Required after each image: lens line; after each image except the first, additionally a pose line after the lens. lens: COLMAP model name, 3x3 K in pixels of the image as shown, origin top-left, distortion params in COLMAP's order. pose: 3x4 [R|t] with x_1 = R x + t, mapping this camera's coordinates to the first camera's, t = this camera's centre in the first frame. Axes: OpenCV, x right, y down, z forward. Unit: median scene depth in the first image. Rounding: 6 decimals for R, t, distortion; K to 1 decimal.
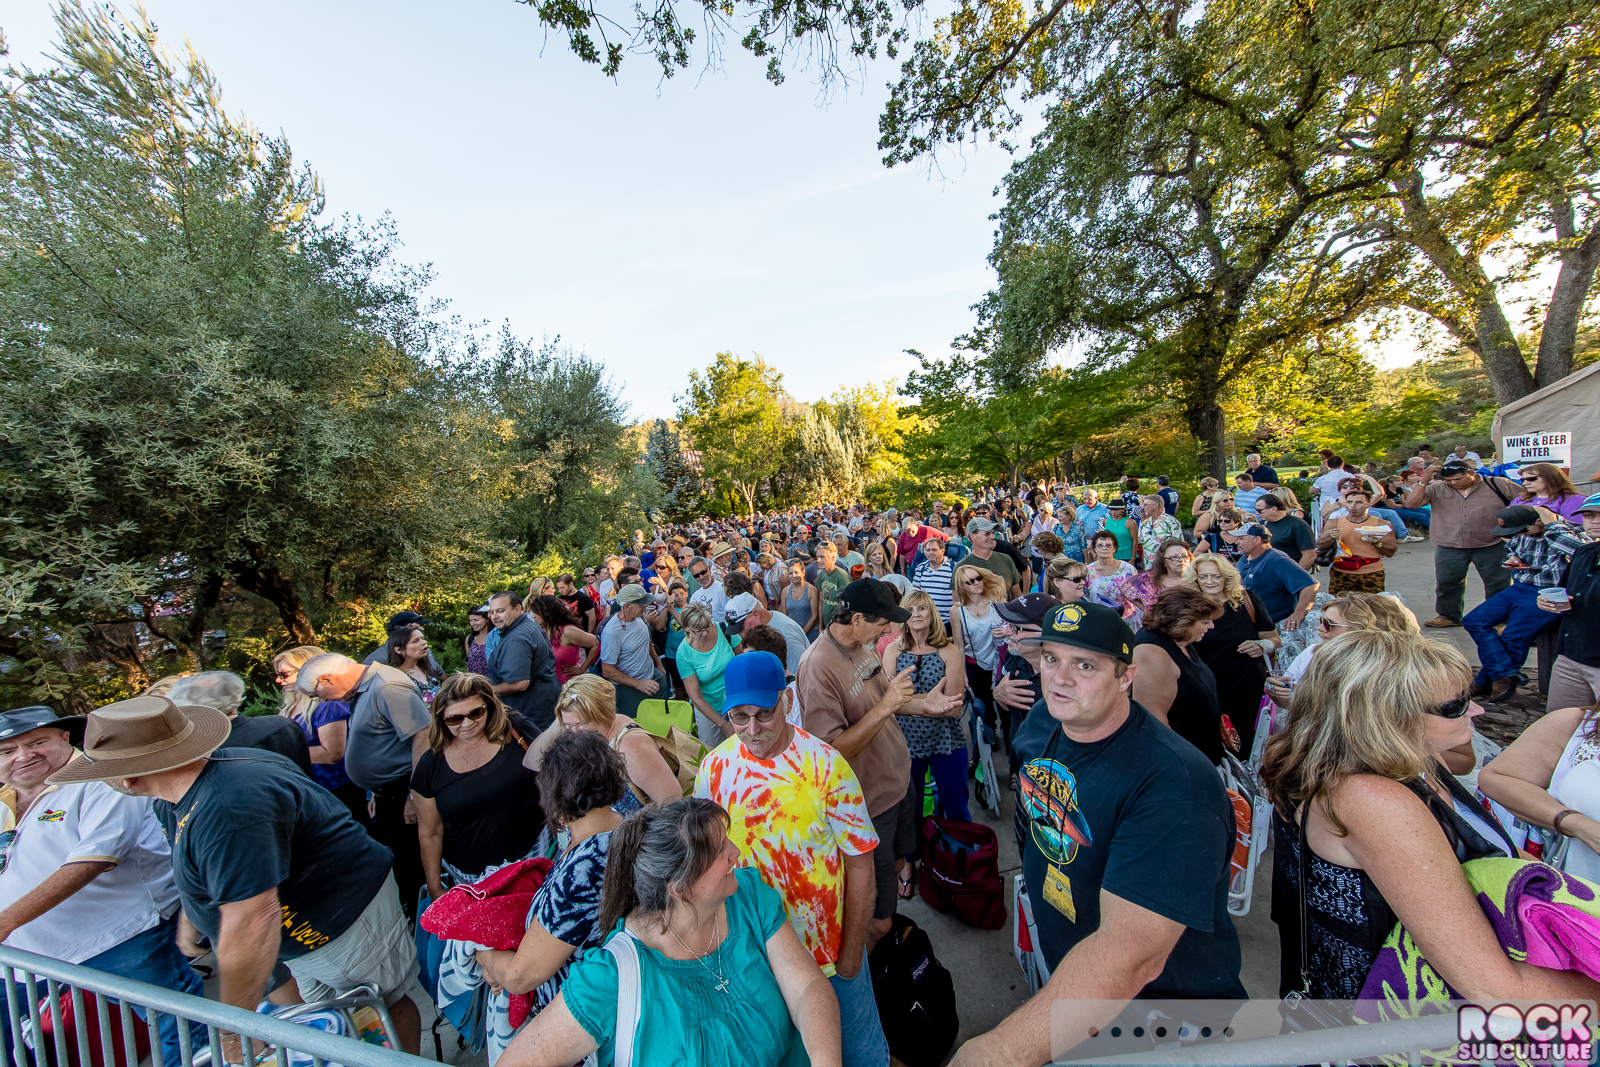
lens RADIAL K [[499.9, 0, 805.3], [0, 499.9, 530.8], [0, 0, 1]] dist [0.003695, 0.000248]
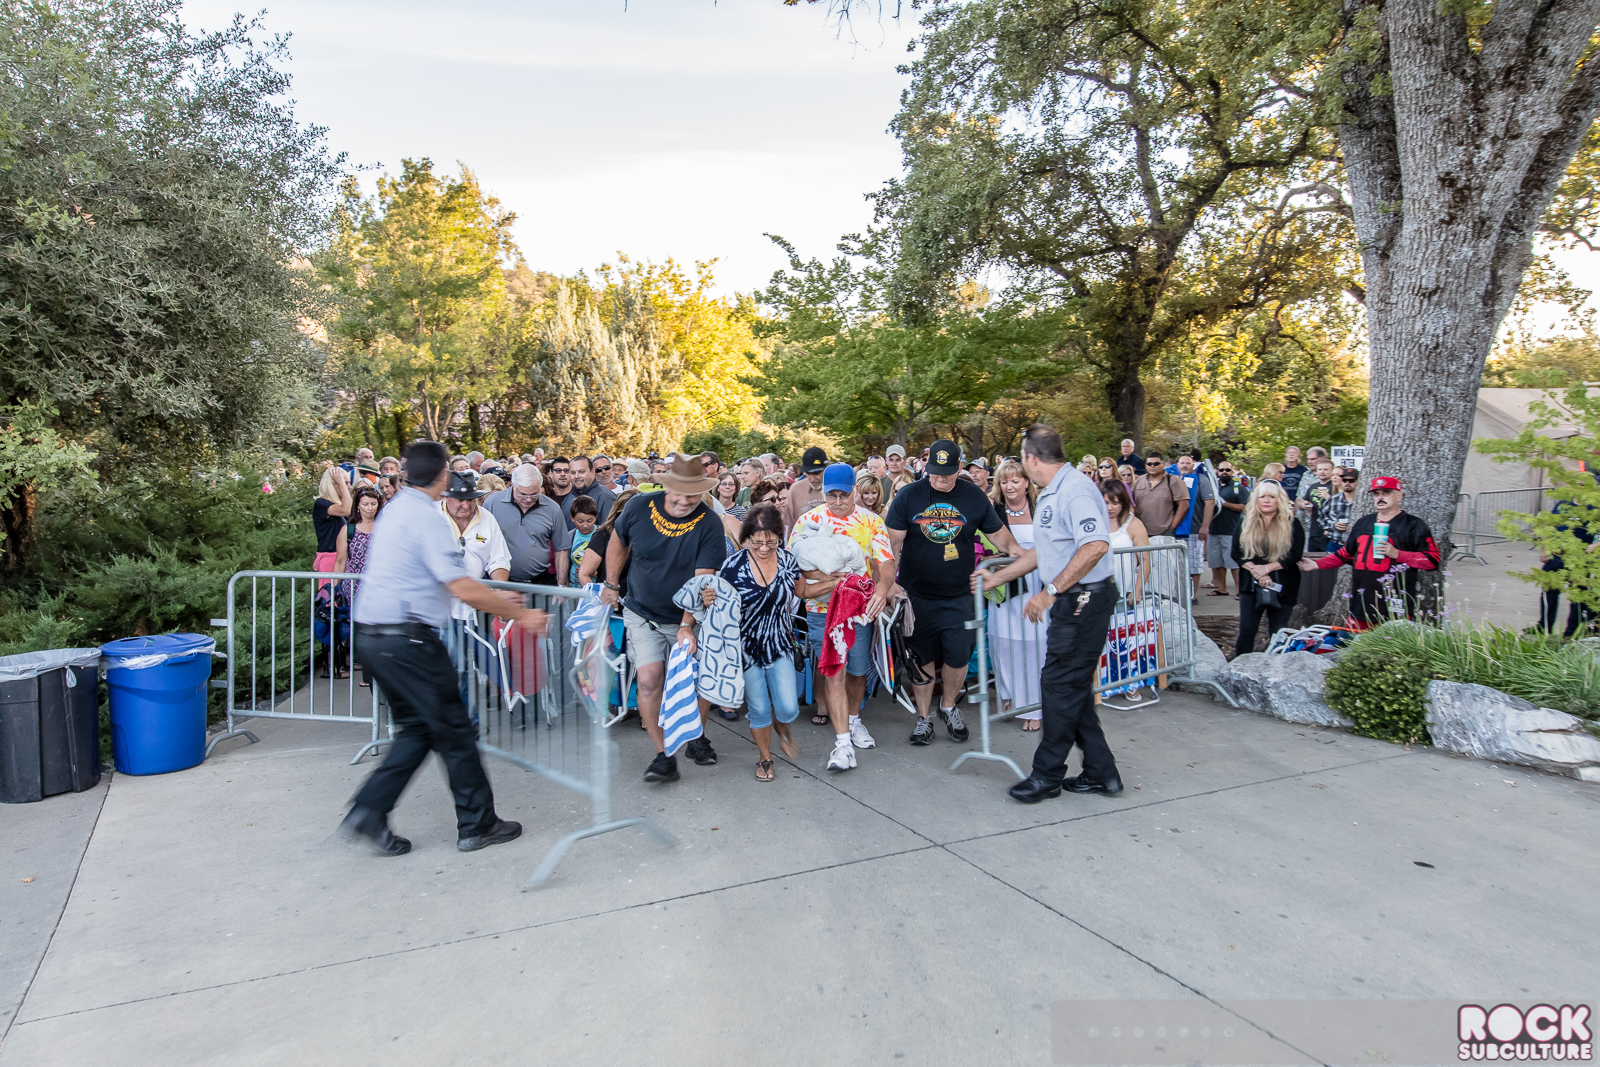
lens RADIAL K [[1013.8, 0, 812.5], [0, 1013.8, 586.8], [0, 0, 1]] dist [-0.015138, -0.000576]
pose [[0.938145, 0.067495, 0.339599, -0.193086], [-0.080738, 0.996422, 0.025002, 0.077469], [-0.336697, -0.050874, 0.940238, -0.356014]]
